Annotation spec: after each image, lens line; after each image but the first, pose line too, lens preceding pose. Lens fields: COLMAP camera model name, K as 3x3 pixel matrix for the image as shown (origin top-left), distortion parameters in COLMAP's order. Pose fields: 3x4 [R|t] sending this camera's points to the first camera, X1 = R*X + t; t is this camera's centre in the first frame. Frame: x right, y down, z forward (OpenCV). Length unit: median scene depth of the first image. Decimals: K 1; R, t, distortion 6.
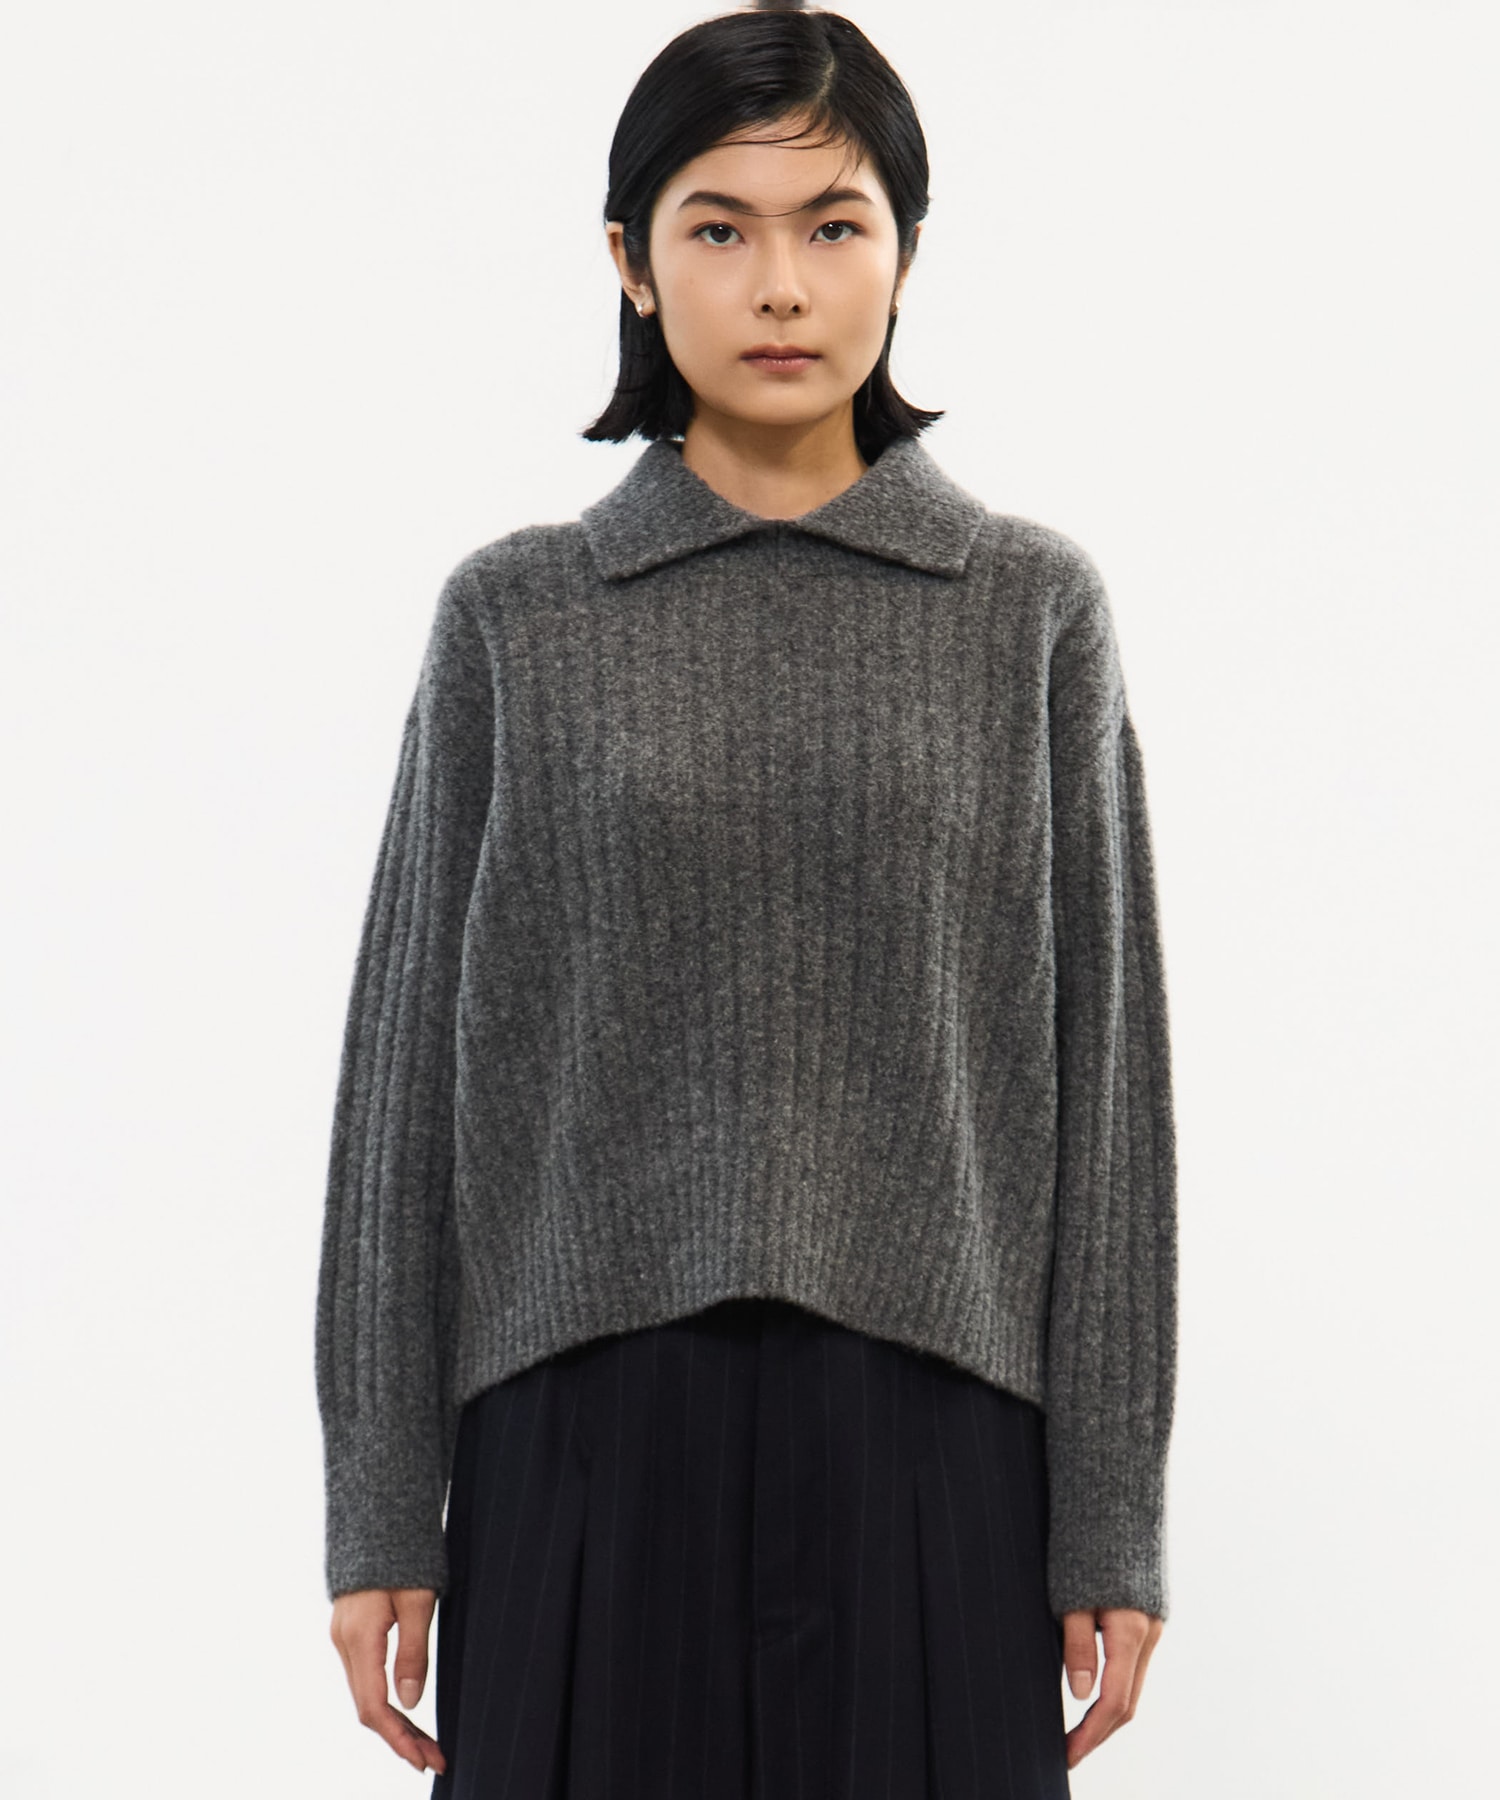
lens RADIAL K [[2897.6, 0, 750.0], [0, 2897.6, 900.0], [0, 0, 1]] dist [-0.021584, -0.019300]
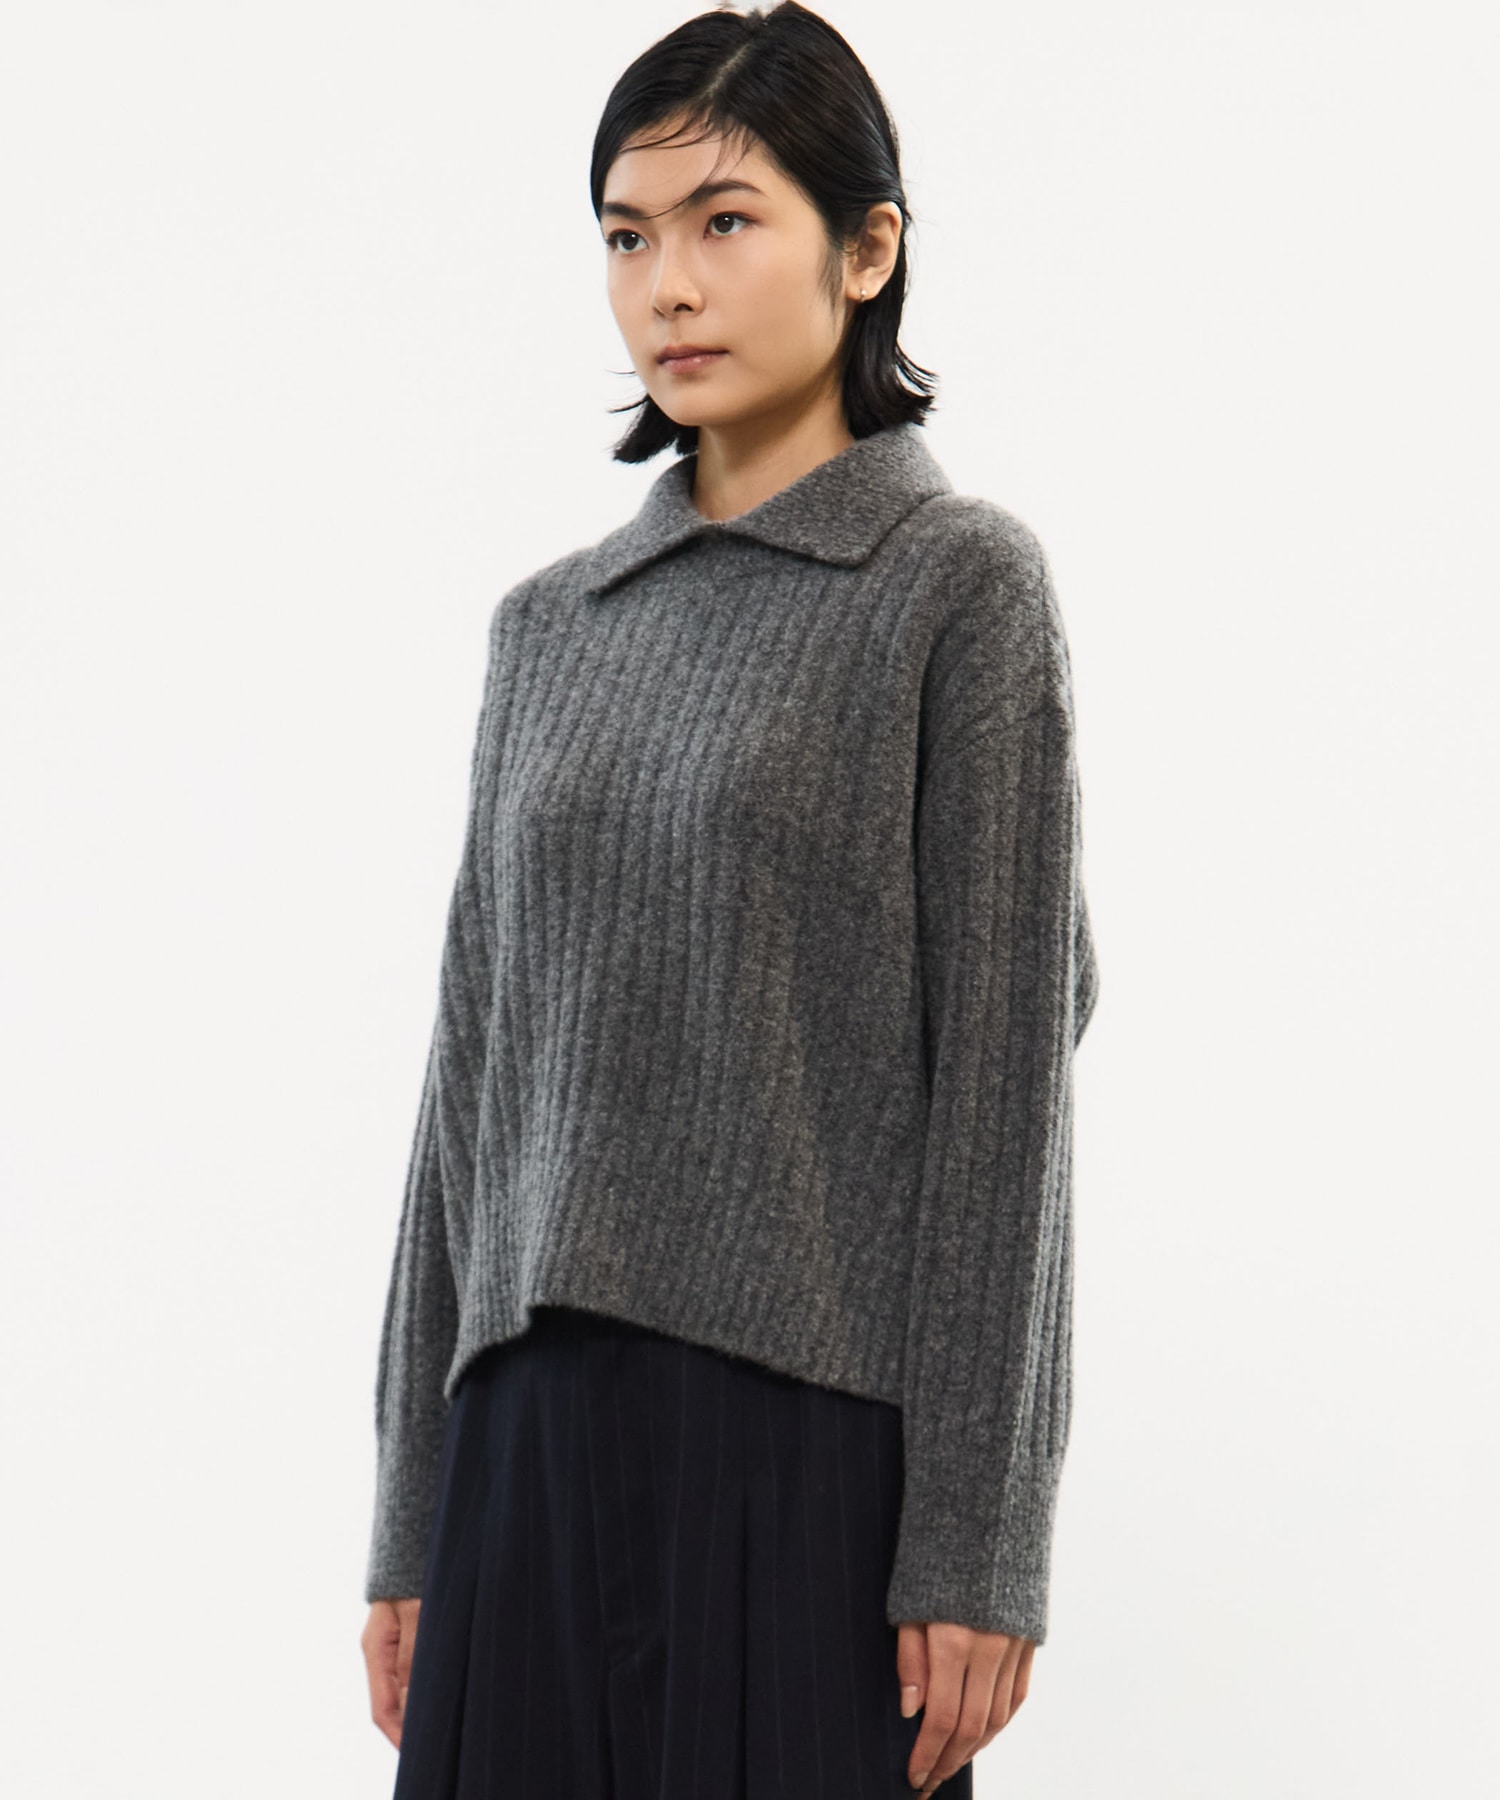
lens RADIAL K [[2897.6, 0, 750.0], [0, 2897.6, 900.0], [0, 0, 1]] dist [-0.021584, -0.019300]
pose [[0.961505, -0.054092, -0.269411, 0.310013], [0.051286, 0.998532, -0.017450, 0.017116], [0.269959, 0.002961, 0.962867, 0.052573]]
